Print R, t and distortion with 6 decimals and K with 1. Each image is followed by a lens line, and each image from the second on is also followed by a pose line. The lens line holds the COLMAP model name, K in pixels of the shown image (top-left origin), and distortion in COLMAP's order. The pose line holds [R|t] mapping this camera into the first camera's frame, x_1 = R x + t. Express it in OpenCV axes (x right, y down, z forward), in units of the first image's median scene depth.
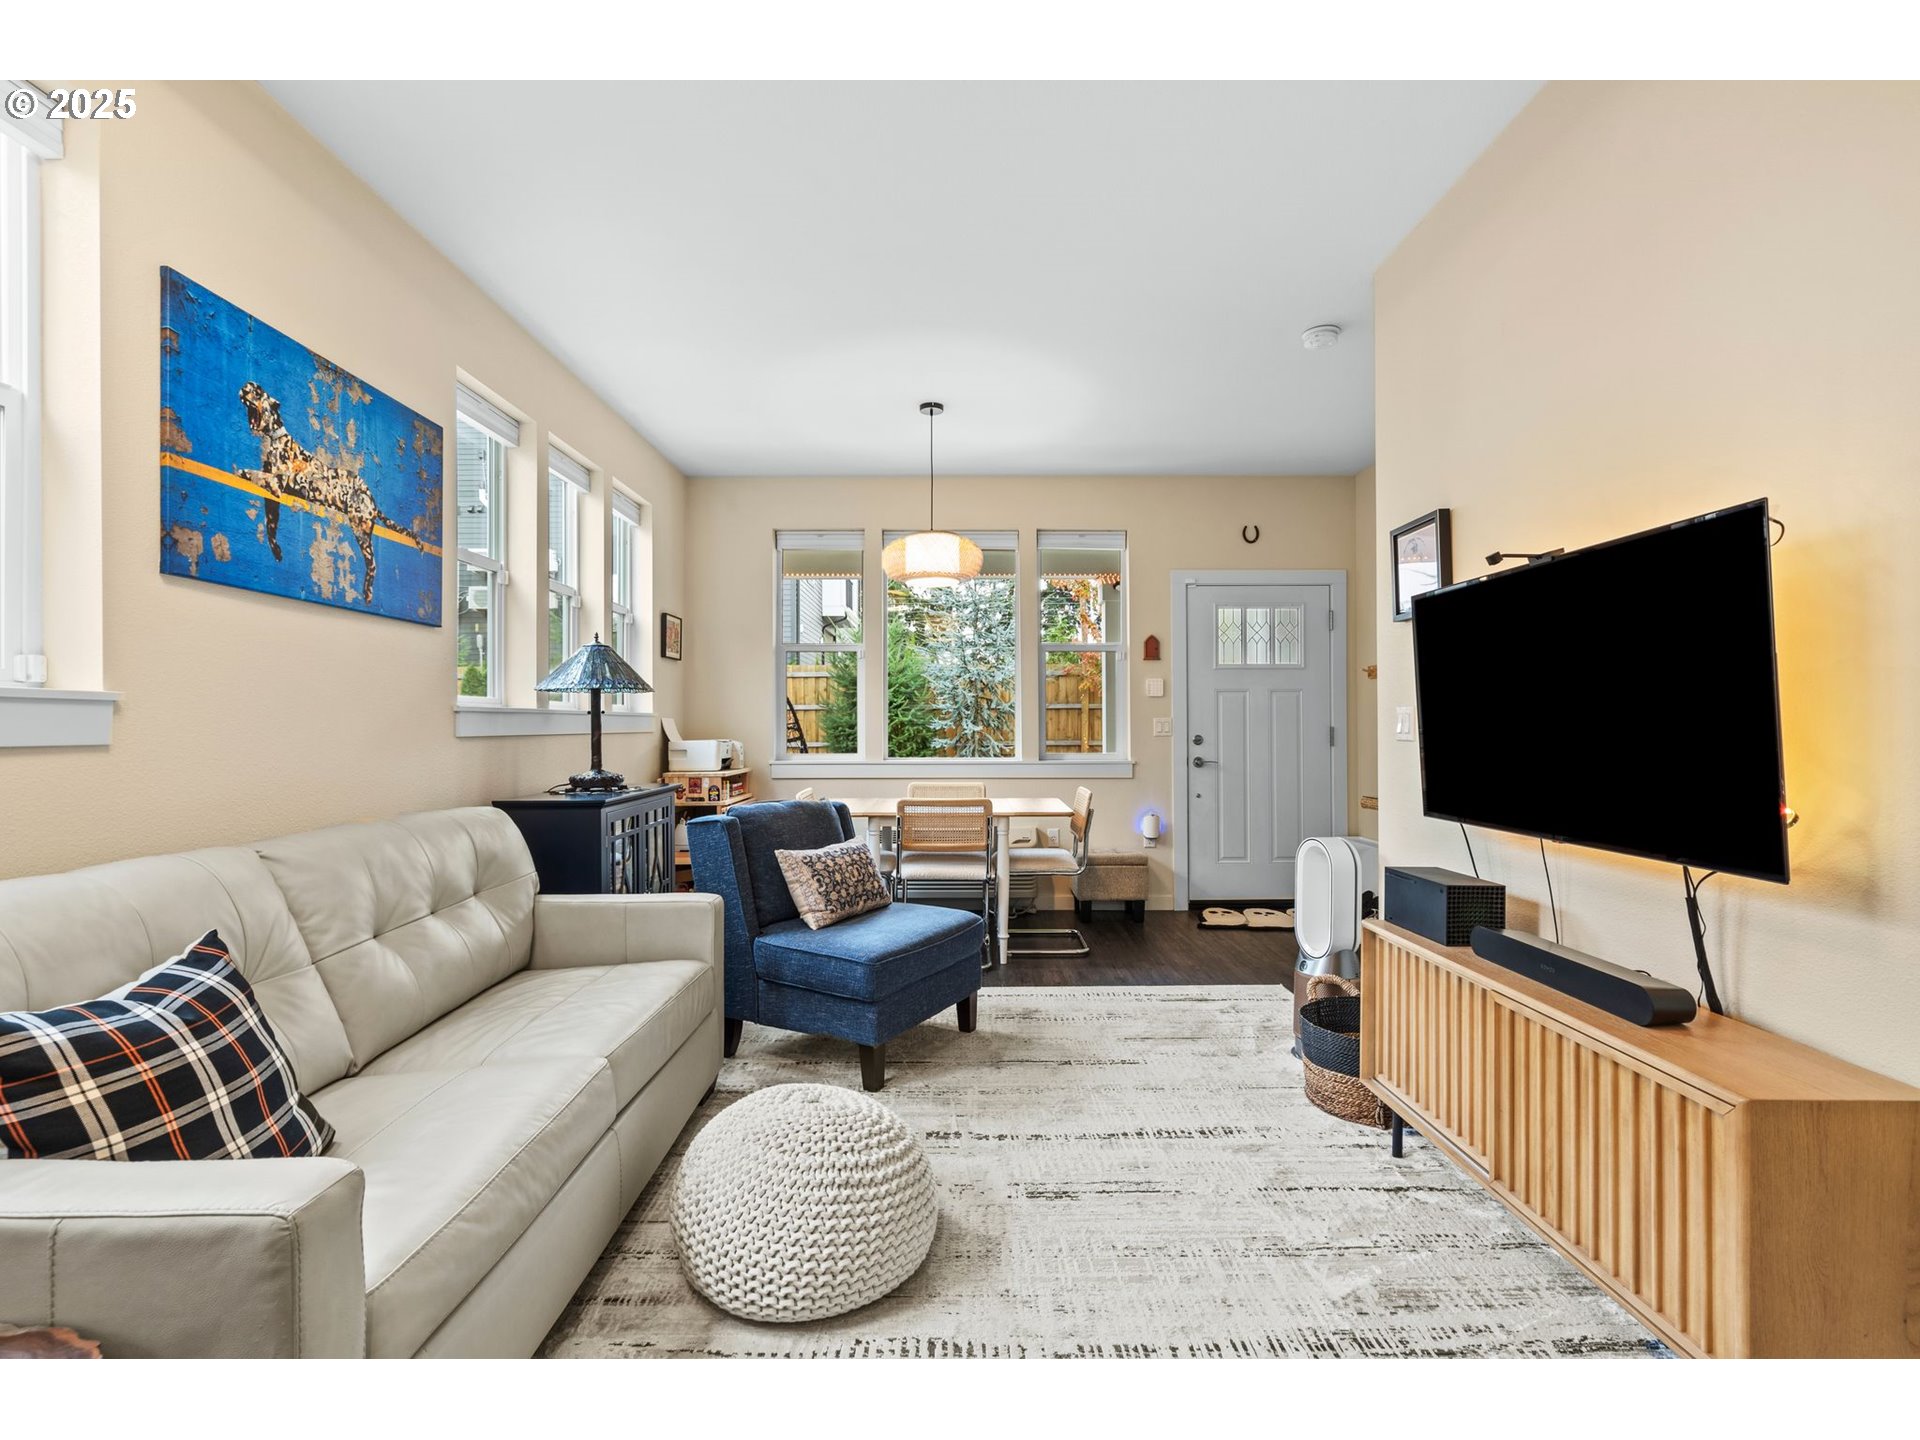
lens RADIAL K [[872.1, 0, 962.5], [0, 872.1, 720.7], [0, 0, 1]] dist [-0.003004, 0.001675]
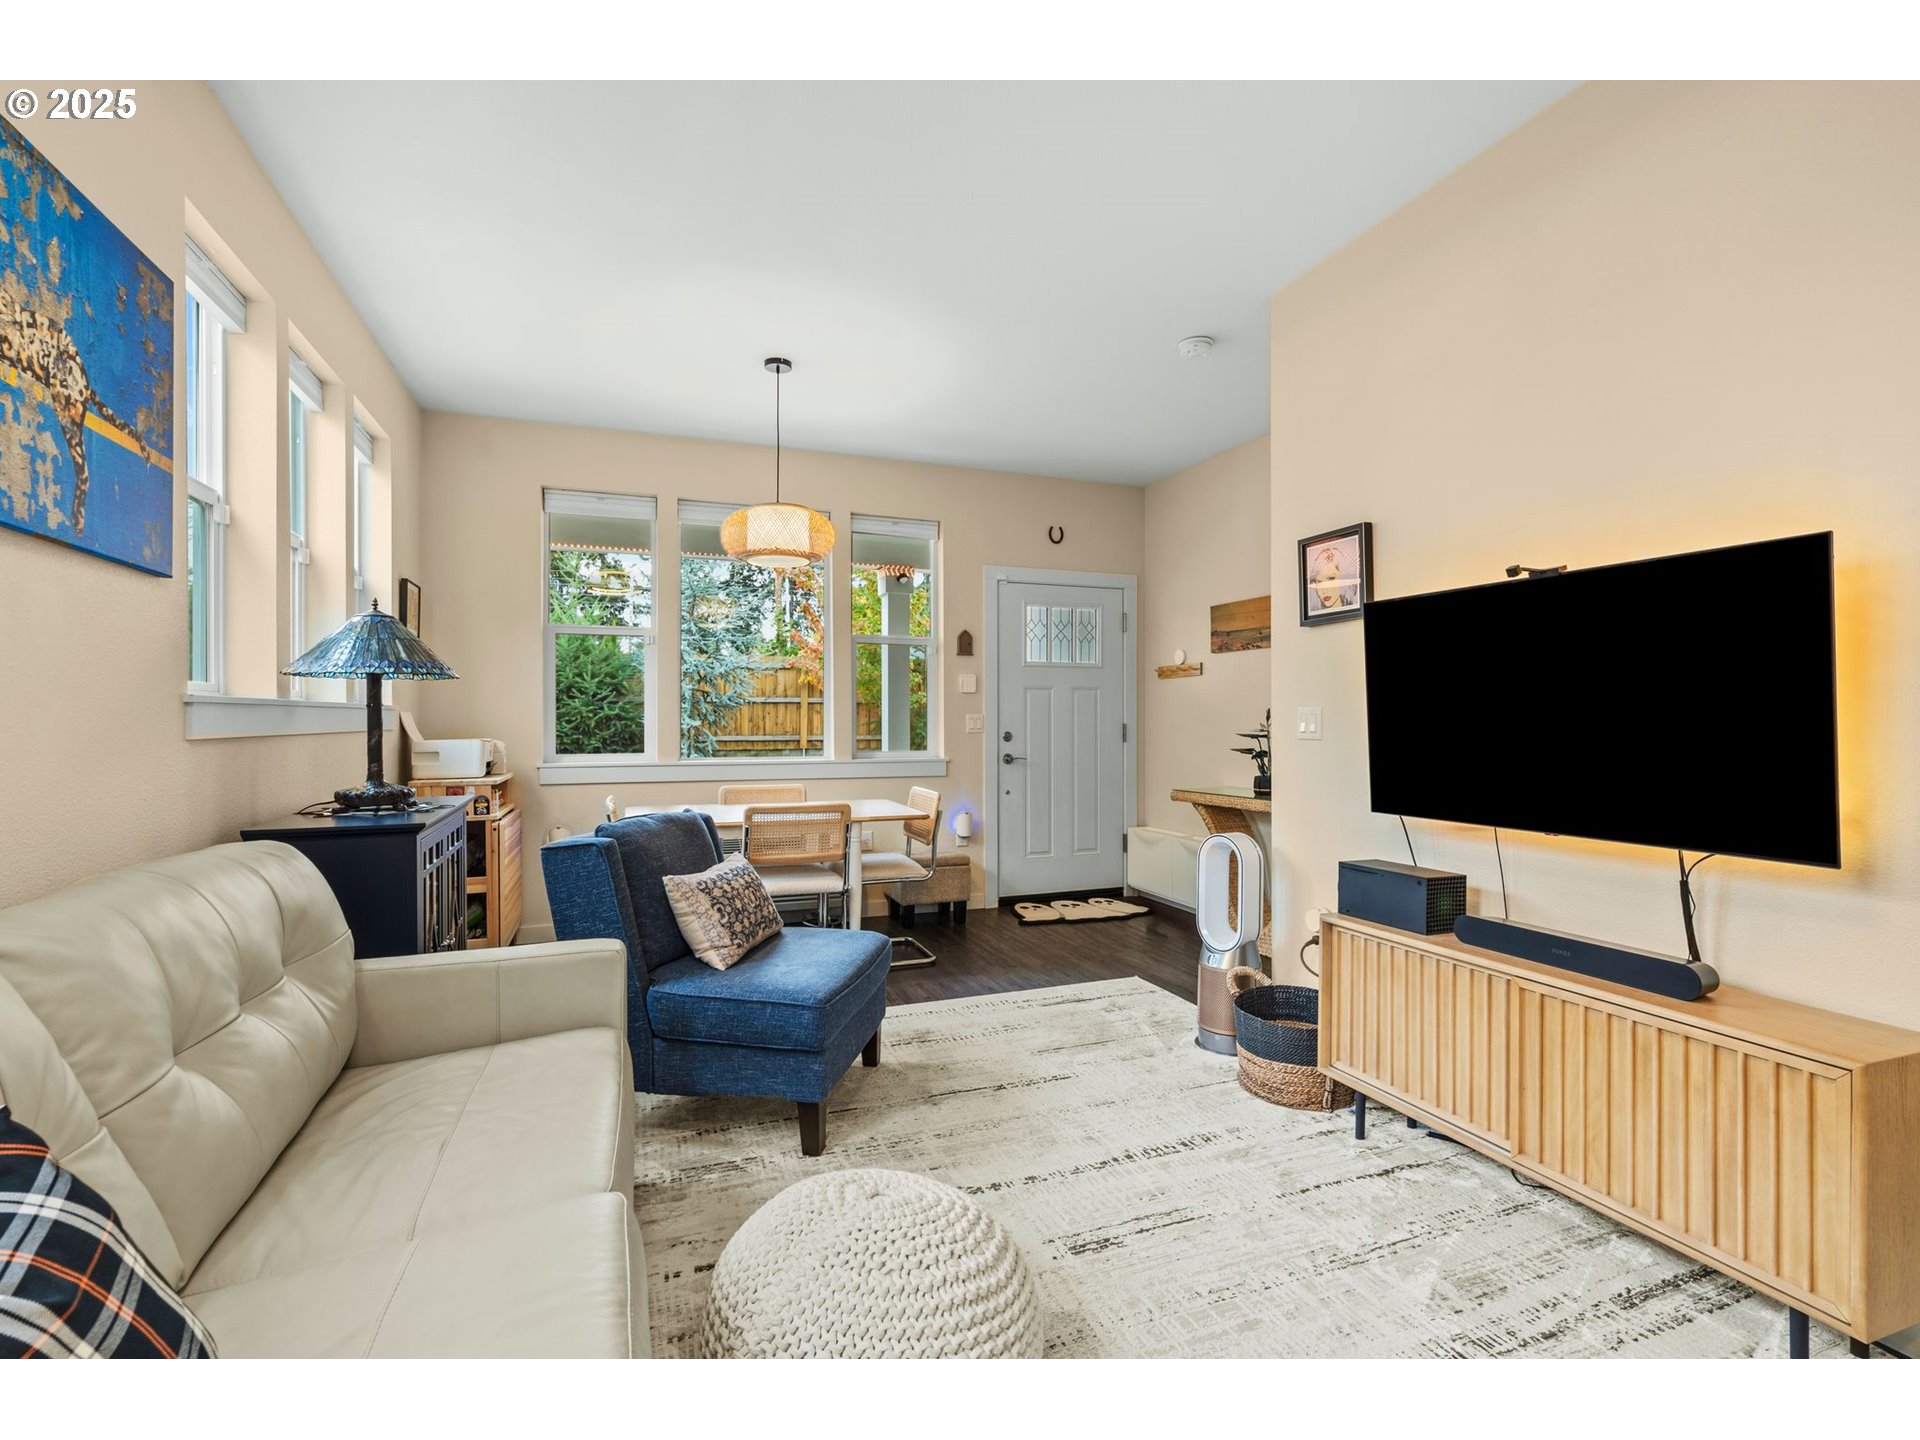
lens RADIAL K [[875.1, 0, 954.8], [0, 875.1, 721.5], [0, 0, 1]] dist [-0.000752, 0.001120]
pose [[0.938832, 0.002602, 0.344364, -0.245413], [-0.005264, 0.999963, 0.006795, -0.003507], [-0.344334, -0.008192, 0.938811, 0.142834]]
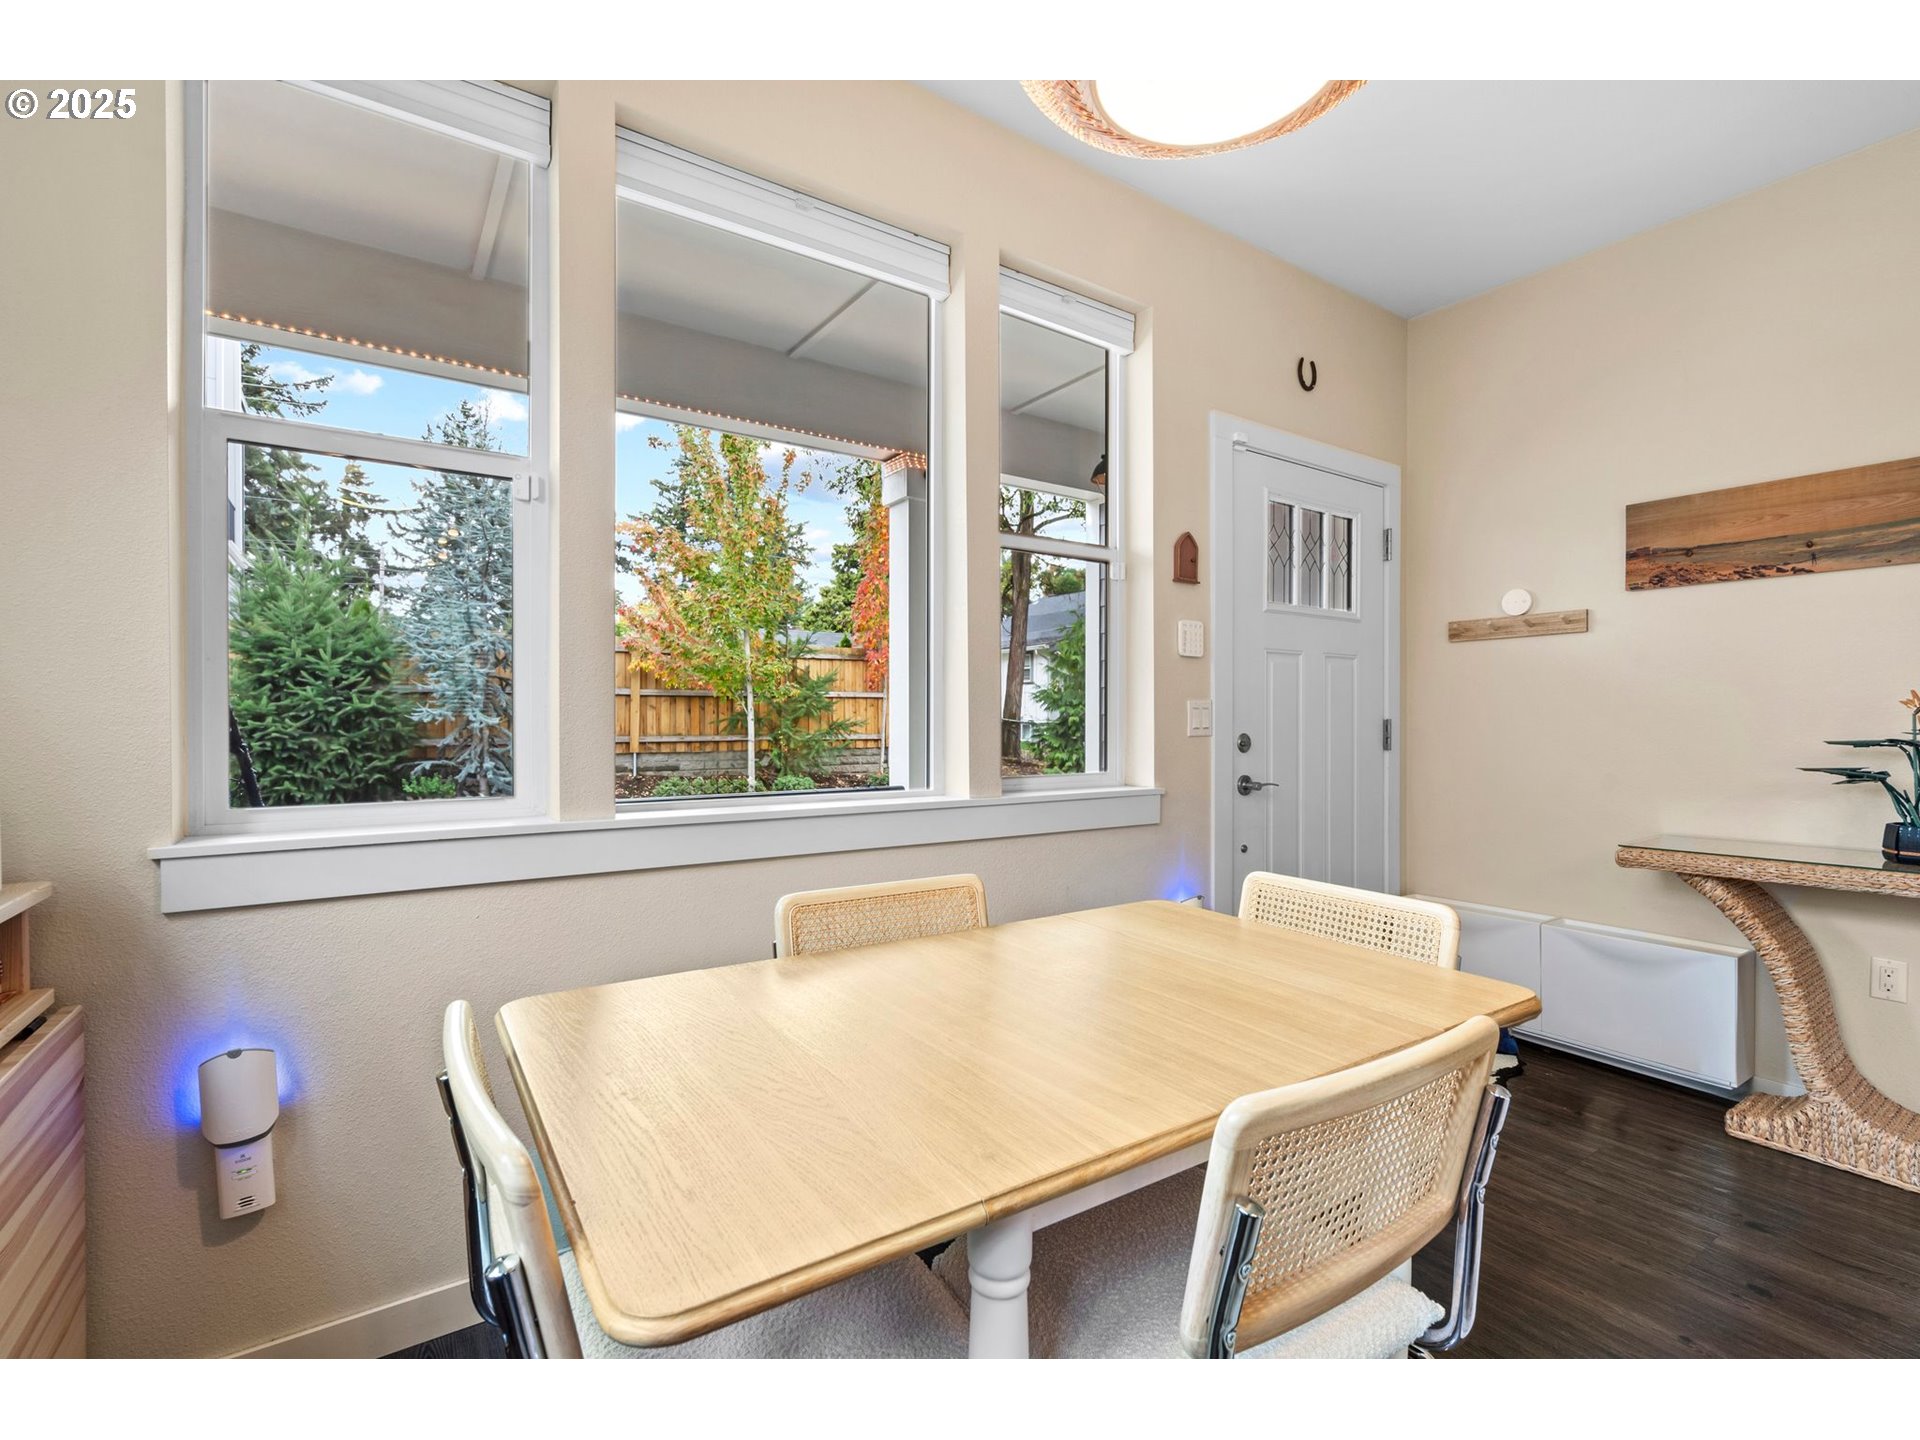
lens RADIAL K [[872.1, 0, 962.5], [0, 872.1, 720.7], [0, 0, 1]] dist [-0.003004, 0.001675]
pose [[0.832908, 0.002218, 0.553408, -0.300028], [-0.006866, 0.999956, 0.006326, 0.011634], [-0.553370, -0.009069, 0.832886, 1.210698]]
